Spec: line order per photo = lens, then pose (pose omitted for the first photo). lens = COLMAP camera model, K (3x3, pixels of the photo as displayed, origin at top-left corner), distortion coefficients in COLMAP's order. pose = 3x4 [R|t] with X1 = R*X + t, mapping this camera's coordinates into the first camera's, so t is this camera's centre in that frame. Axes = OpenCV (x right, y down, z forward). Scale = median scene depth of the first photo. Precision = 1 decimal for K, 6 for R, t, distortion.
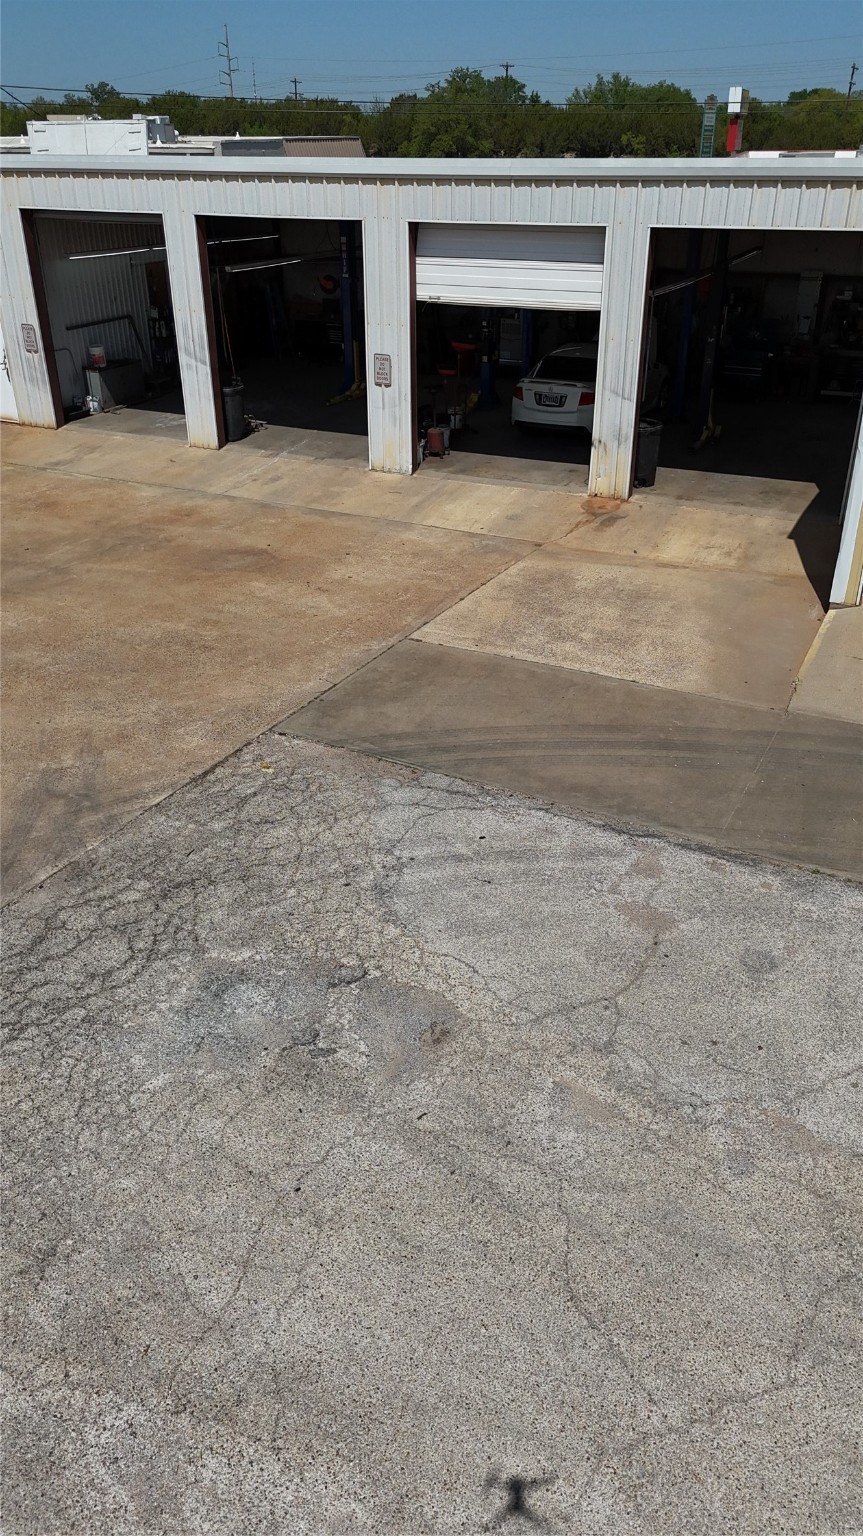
lens RADIAL K [[1127.3, 0, 431.3], [0, 1127.3, 757.5], [0, 0, 1]] dist [0.088033, -0.091099]
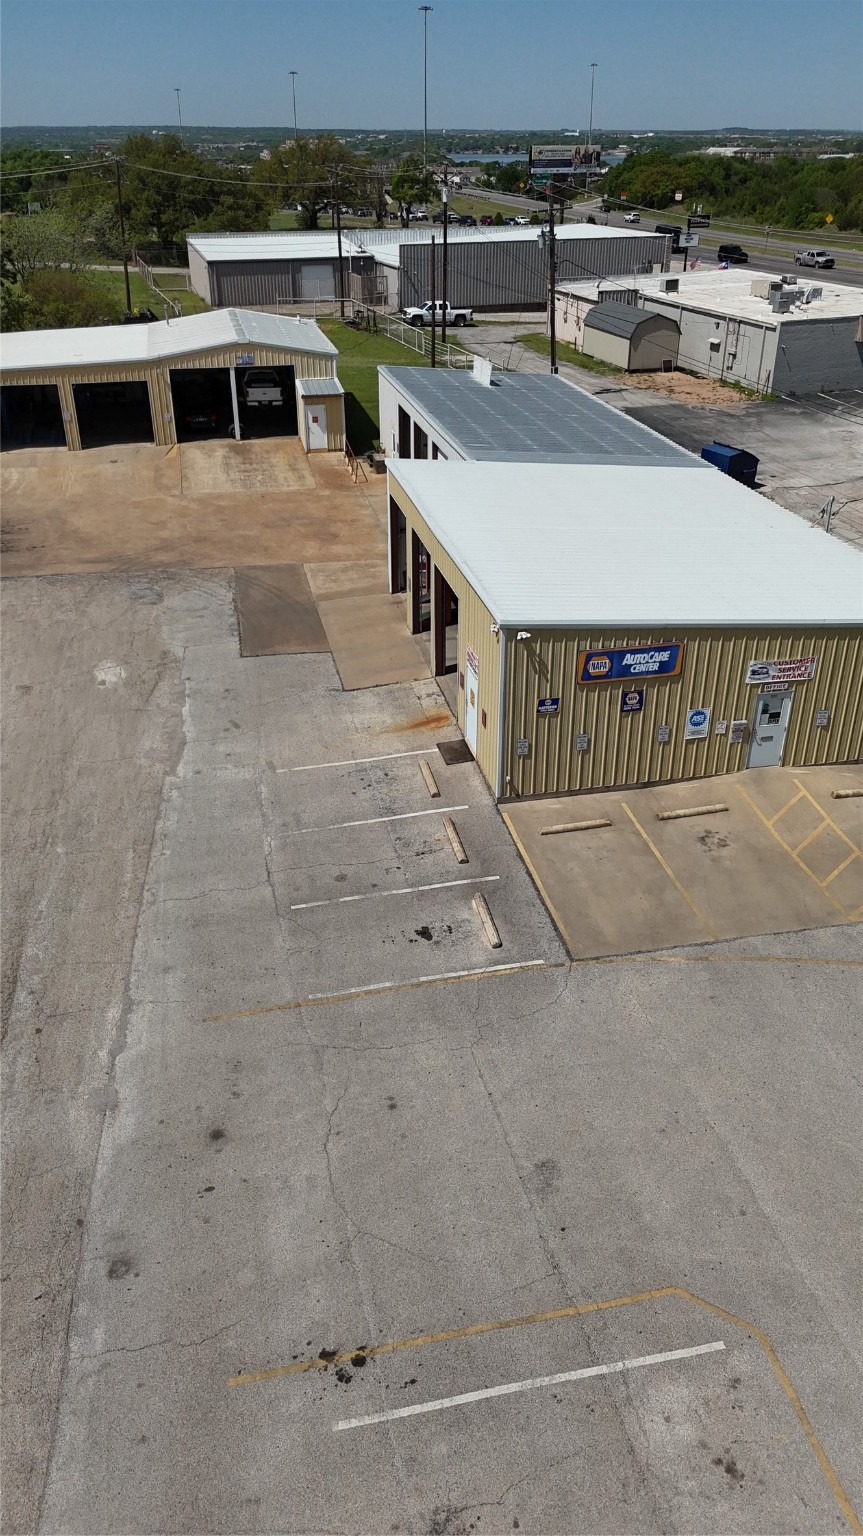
lens RADIAL K [[1127.3, 0, 432.0], [0, 1127.3, 757.4], [0, 0, 1]] dist [0.088033, -0.091099]
pose [[0.615662, 0.378310, -0.691261, 2.833712], [-0.378945, 0.911269, 0.161213, -0.274591], [0.690913, 0.162697, 0.704392, -1.057606]]
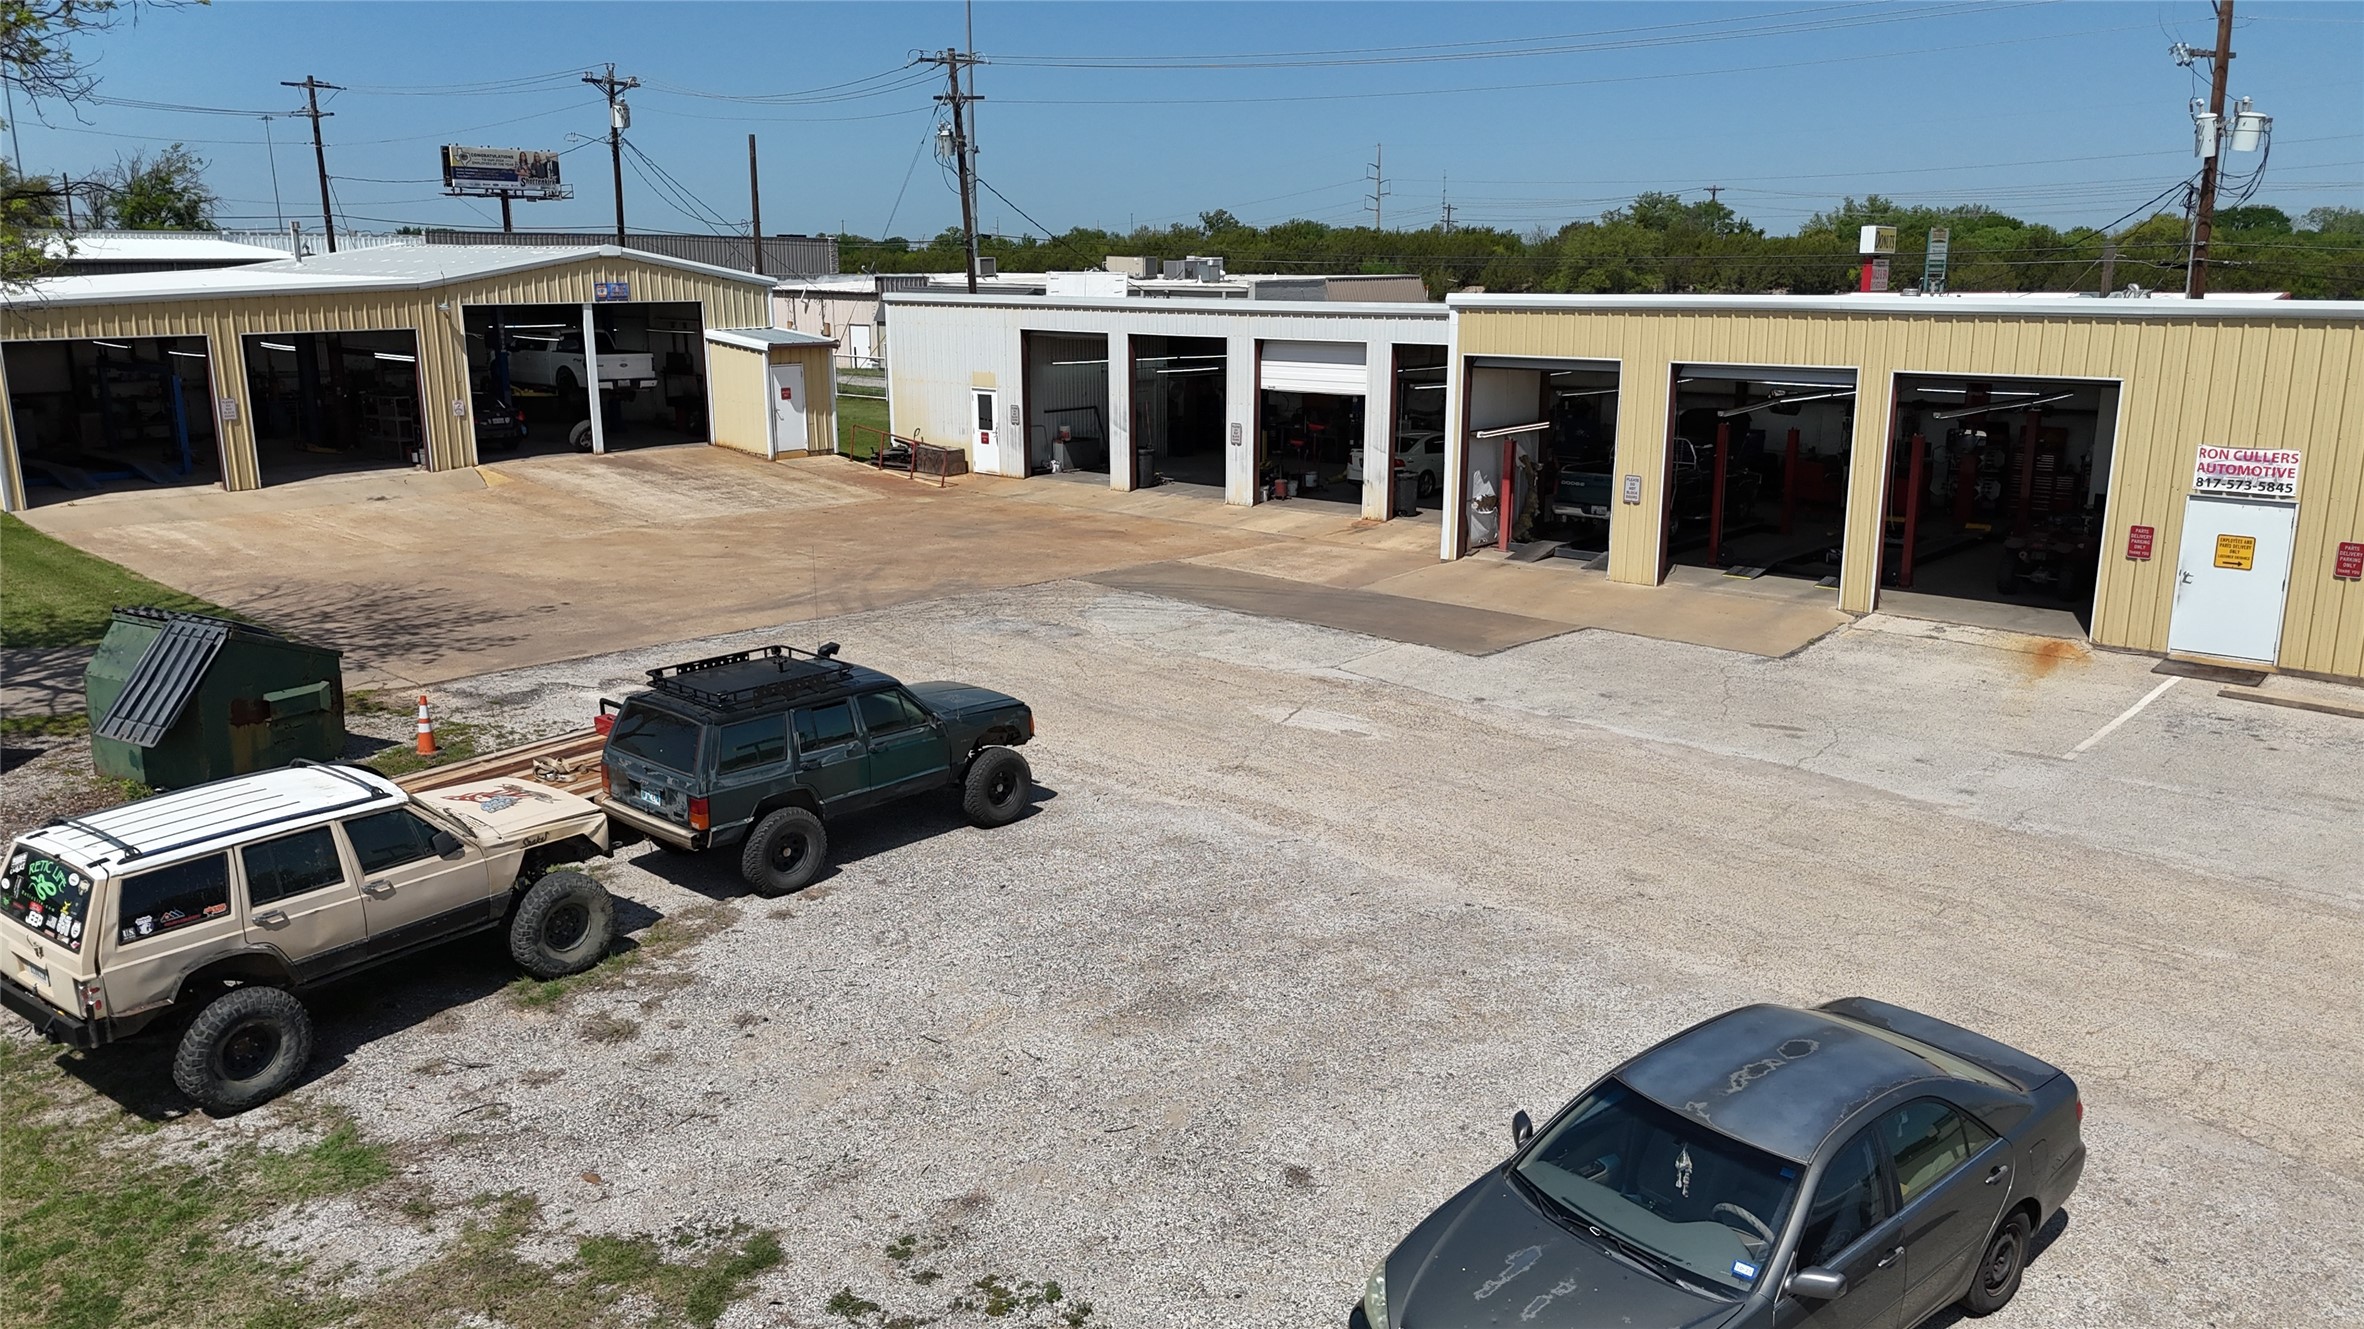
lens RADIAL K [[1735.0, 0, 1191.4], [0, 1735.0, 663.6], [0, 0, 1]] dist [0.088033, -0.091099]
pose [[0.962876, 0.066373, -0.261656, 0.681224], [-0.134078, 0.958874, -0.250166, 0.672761], [0.234290, 0.275961, 0.932177, -1.324578]]
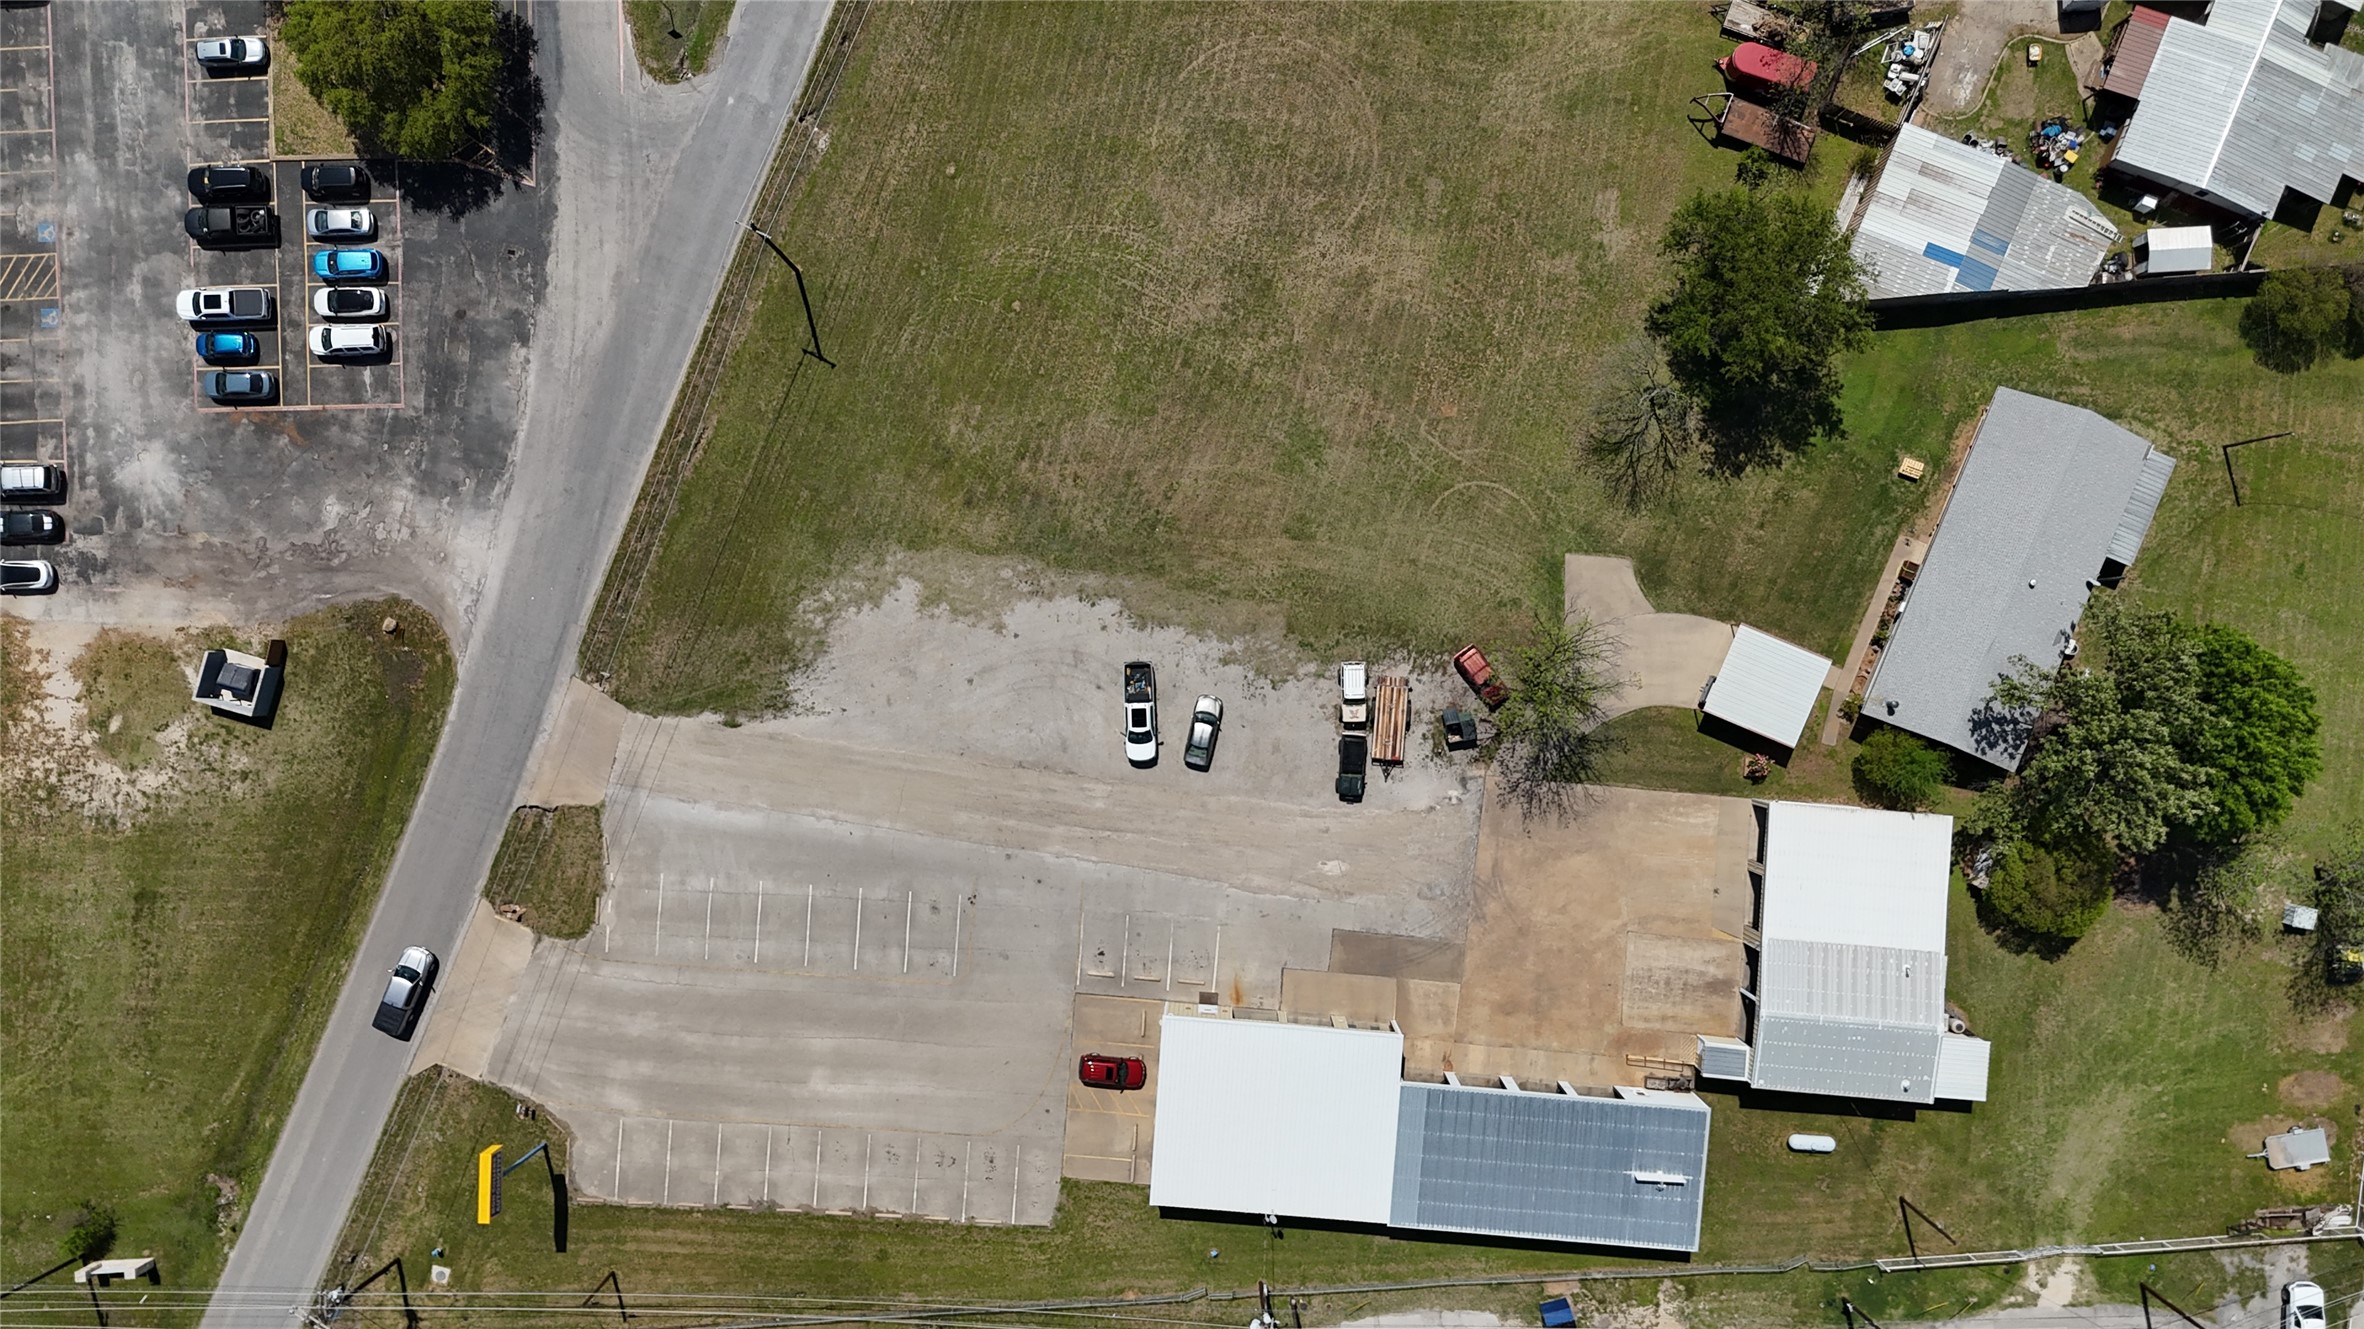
lens RADIAL K [[1735.0, 0, 1189.8], [0, 1735.0, 656.8], [0, 0, 1]] dist [0.088033, -0.091099]
pose [[-0.927754, 0.372018, 0.029593, 0.377765], [-0.153922, -0.453682, 0.877770, -7.058257], [0.339972, 0.809800, 0.478167, -5.163778]]
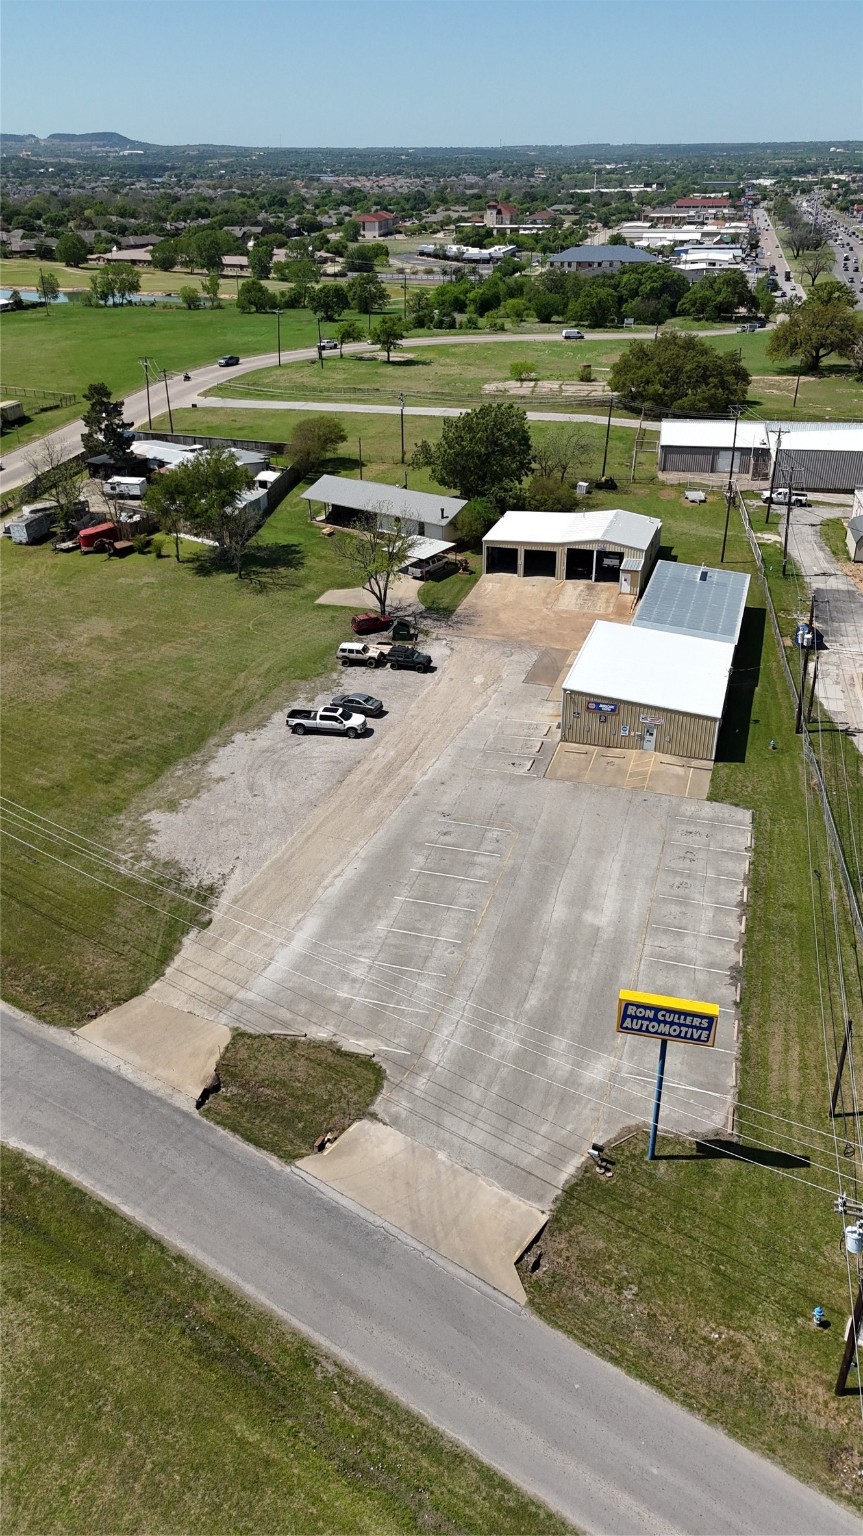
lens RADIAL K [[1127.3, 0, 431.6], [0, 1127.3, 766.9], [0, 0, 1]] dist [0.088033, -0.091099]
pose [[0.152297, 0.471970, -0.868360, 7.618172], [-0.468651, 0.808038, 0.356990, -1.935294], [0.870156, 0.352589, 0.344251, -2.538546]]
